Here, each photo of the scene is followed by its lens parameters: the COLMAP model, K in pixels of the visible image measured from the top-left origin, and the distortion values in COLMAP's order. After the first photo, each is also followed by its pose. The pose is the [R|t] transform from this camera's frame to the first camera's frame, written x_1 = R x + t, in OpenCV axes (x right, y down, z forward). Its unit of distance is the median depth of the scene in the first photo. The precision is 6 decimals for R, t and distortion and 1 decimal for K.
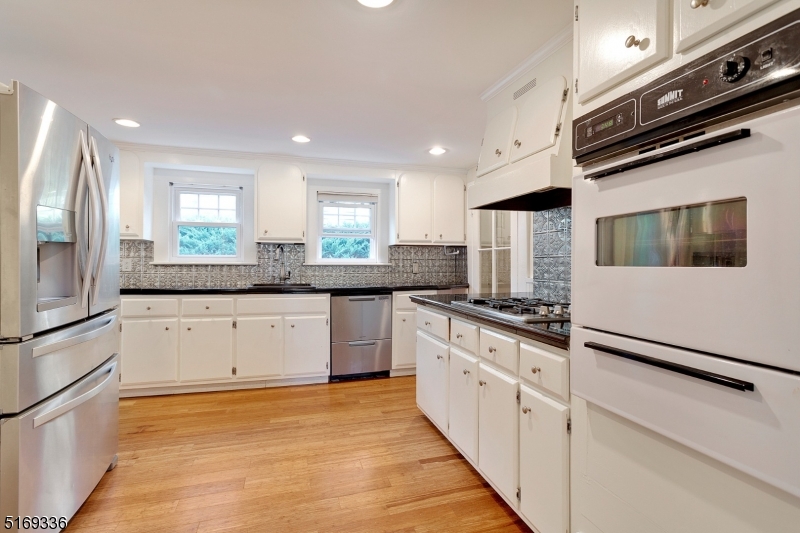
lens RADIAL K [[387.6, 0, 401.0], [0, 387.6, 262.1], [0, 0, 1]] dist [0.001719, -0.000159]
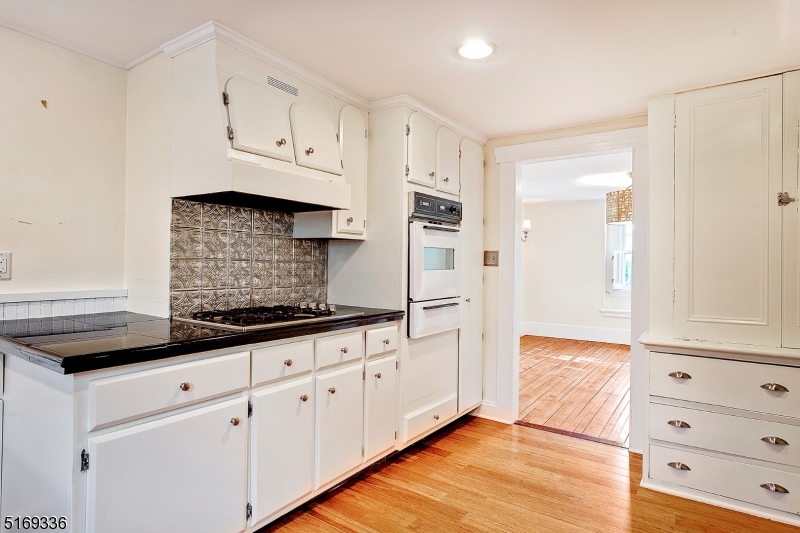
lens RADIAL K [[445.1, 0, 409.3], [0, 445.1, 259.2], [0, 0, 1]] dist [0.001109, 0.000065]
pose [[-0.619345, -0.006578, 0.785091, -0.373222], [-0.016727, 0.999848, -0.004819, -0.010036], [-0.784941, -0.016116, -0.619361, 0.722278]]
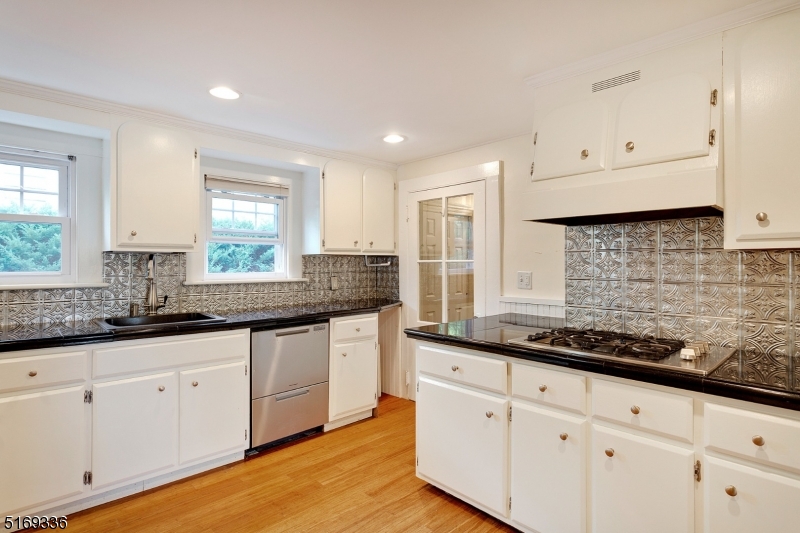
lens RADIAL K [[418.6, 0, 402.5], [0, 418.6, 263.1], [0, 0, 1]] dist [0.000969, -0.000097]
pose [[0.895807, -0.002968, 0.444433, -0.244547], [0.002342, 0.999995, 0.001956, -0.030746], [-0.444437, -0.000711, 0.895810, 0.203736]]
